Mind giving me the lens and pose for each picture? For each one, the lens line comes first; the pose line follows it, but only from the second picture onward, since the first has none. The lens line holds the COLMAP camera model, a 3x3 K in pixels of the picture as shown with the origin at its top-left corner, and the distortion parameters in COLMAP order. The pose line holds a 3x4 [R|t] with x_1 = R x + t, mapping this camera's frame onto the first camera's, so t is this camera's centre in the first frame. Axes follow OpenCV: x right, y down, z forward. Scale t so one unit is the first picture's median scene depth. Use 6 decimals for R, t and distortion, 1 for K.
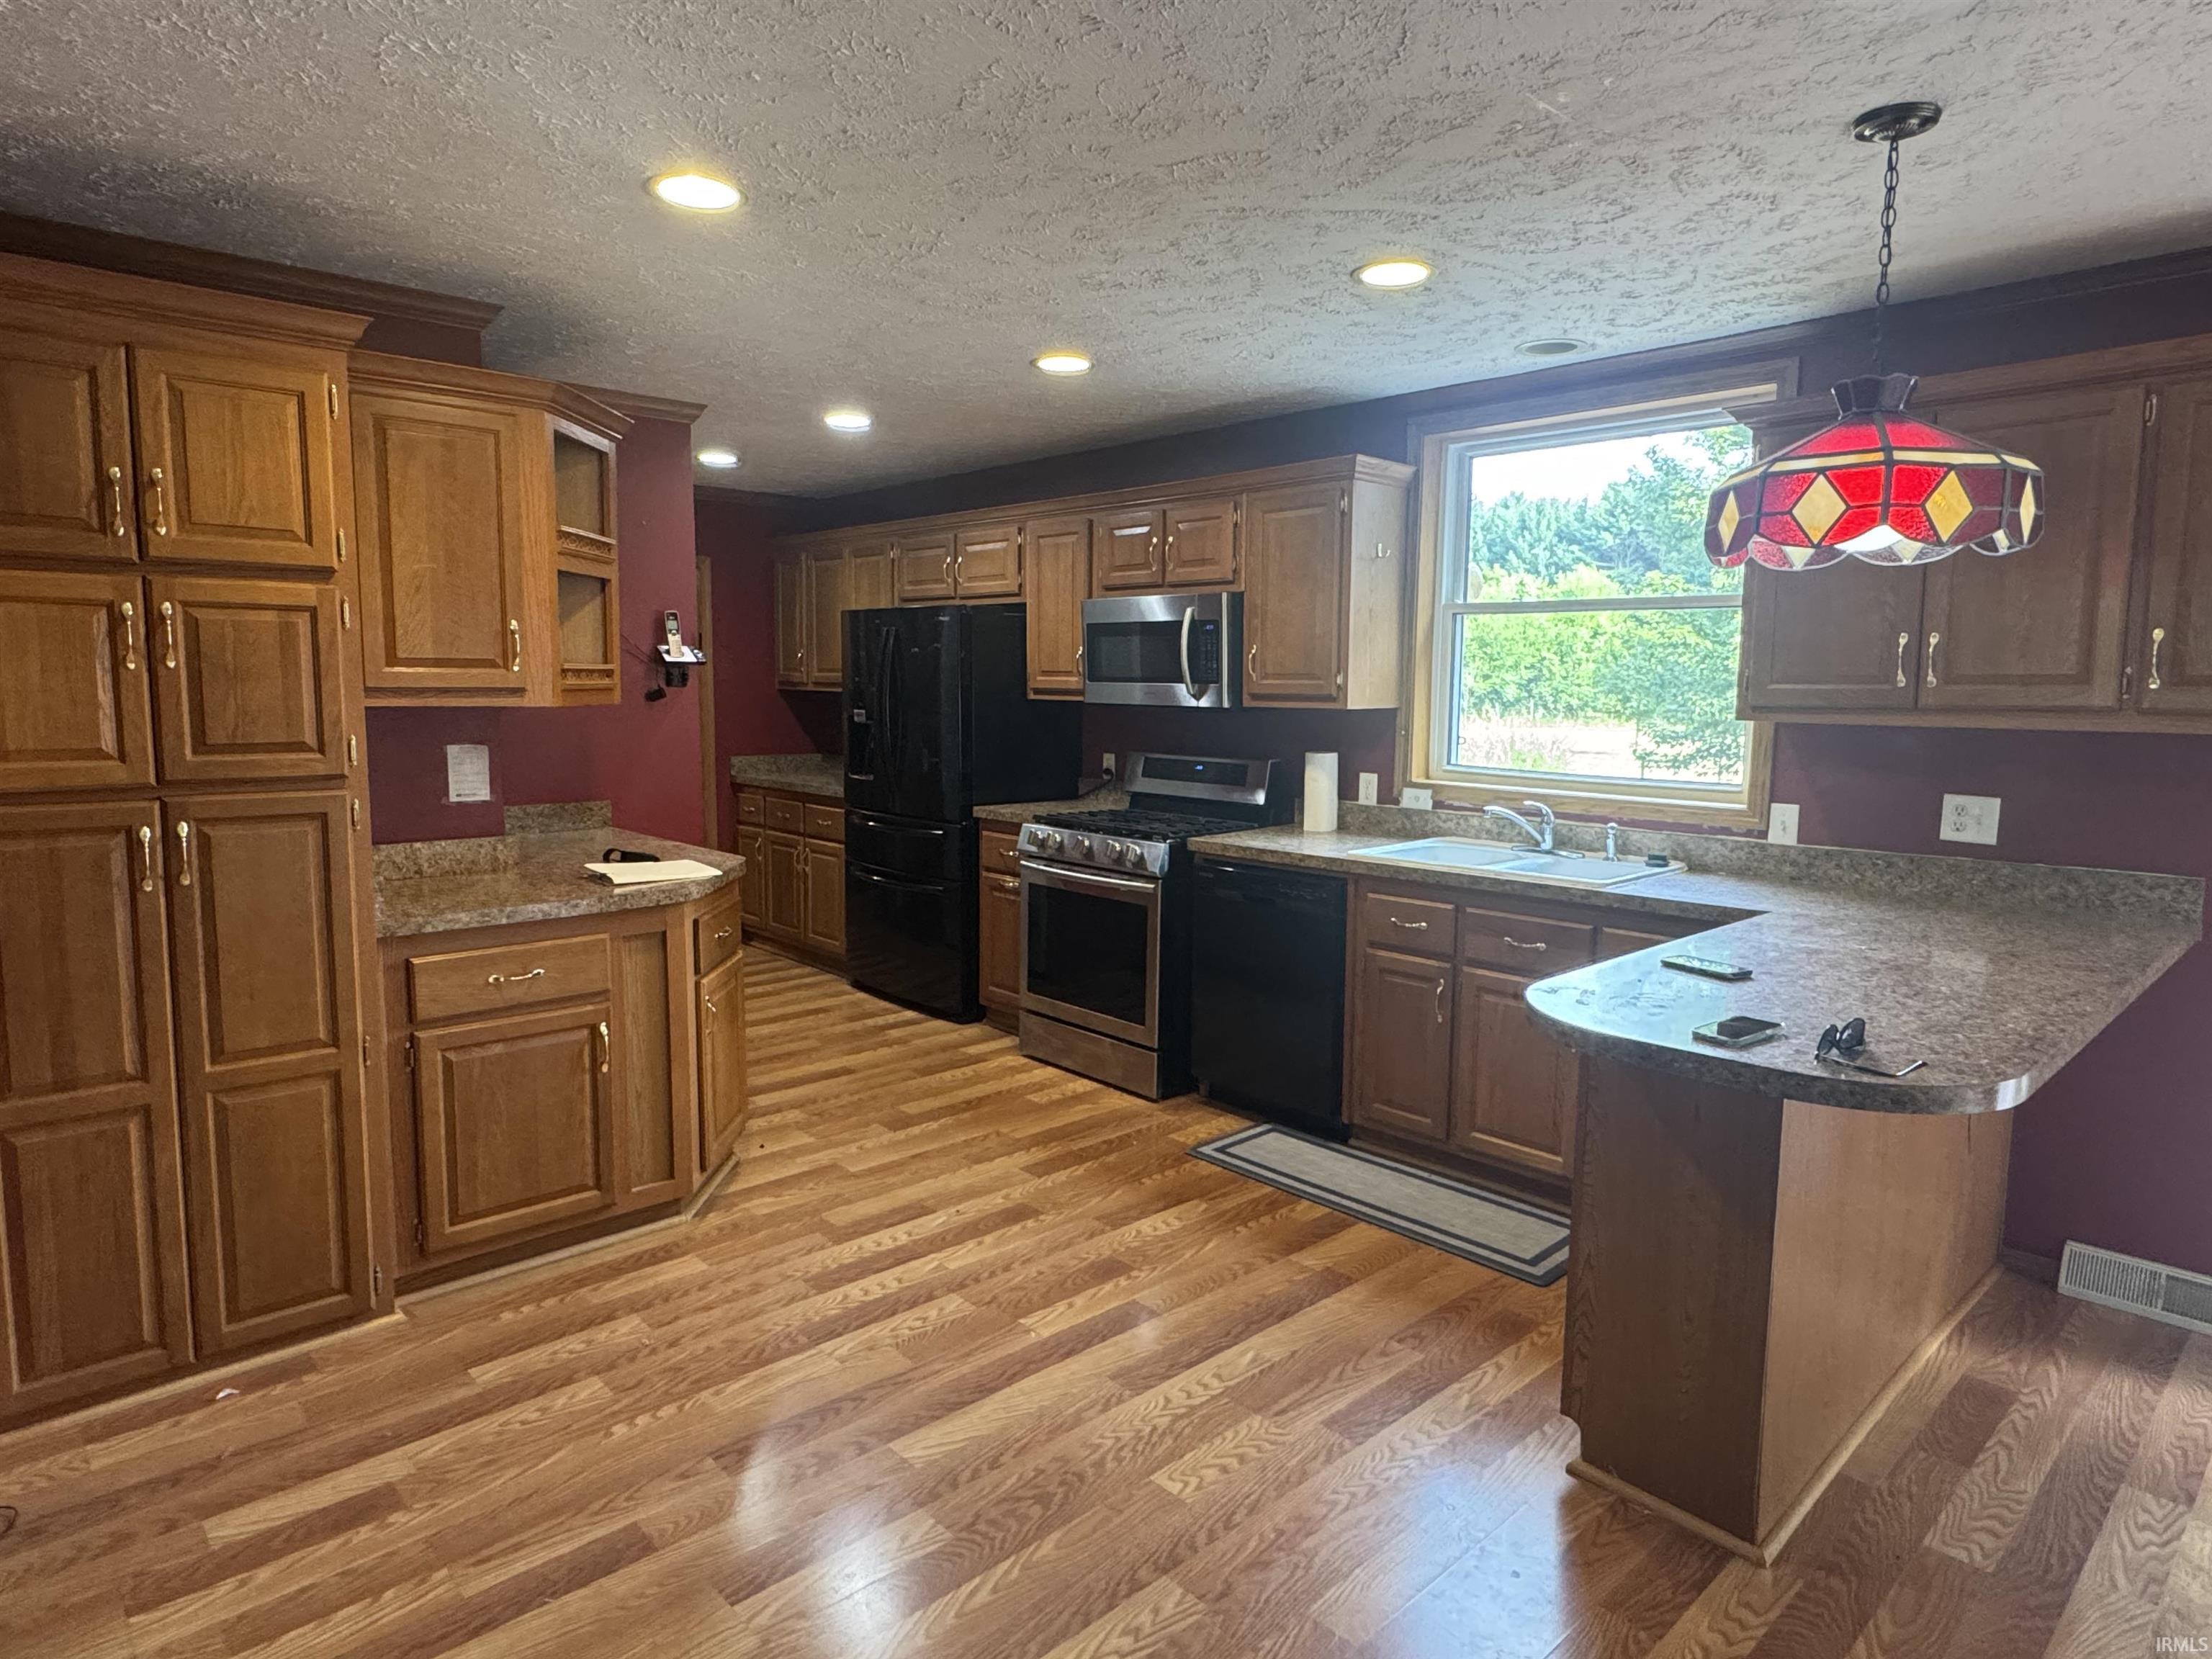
lens RADIAL K [[1275.3, 0, 1116.0], [0, 1275.3, 823.9], [0, 0, 1]] dist [0.001216, 0.000654]
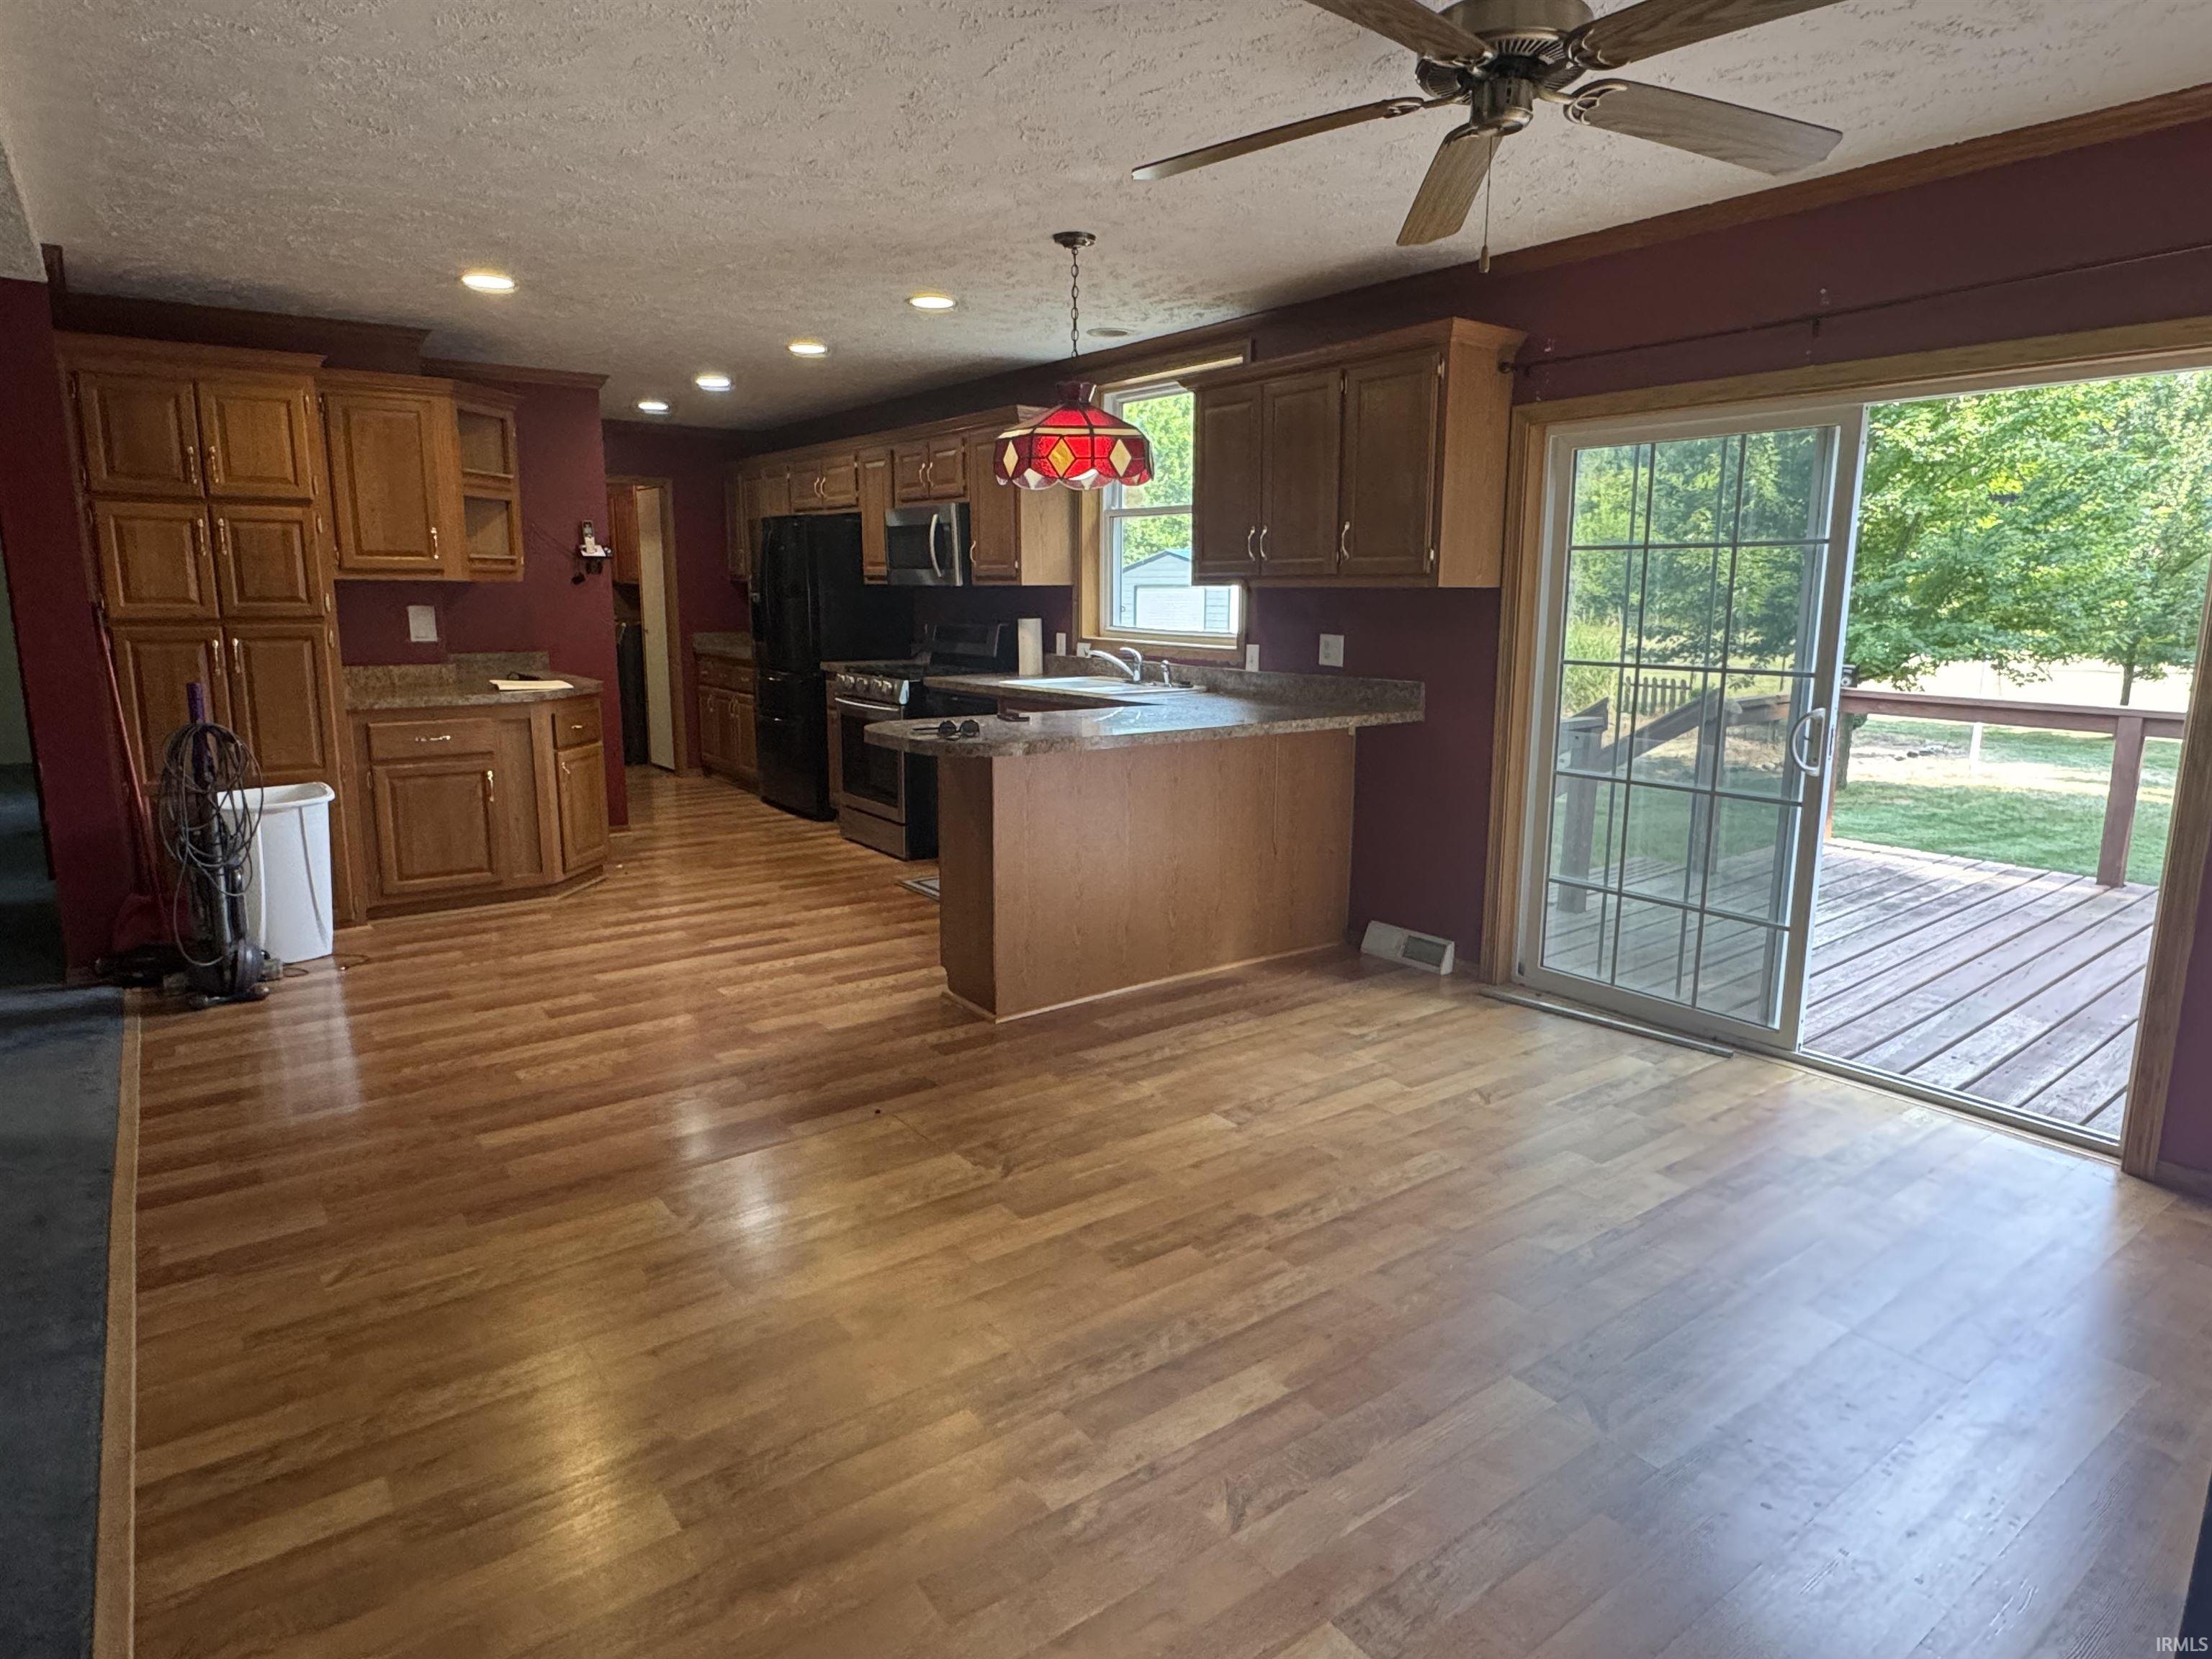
lens RADIAL K [[1275.3, 0, 1106.3], [0, 1275.3, 819.7], [0, 0, 1]] dist [0.001216, 0.000654]
pose [[0.993128, 0.016223, -0.115903, 0.553894], [-0.008306, 0.997619, 0.068466, 0.091373], [0.116738, -0.067033, 0.990898, -0.526578]]
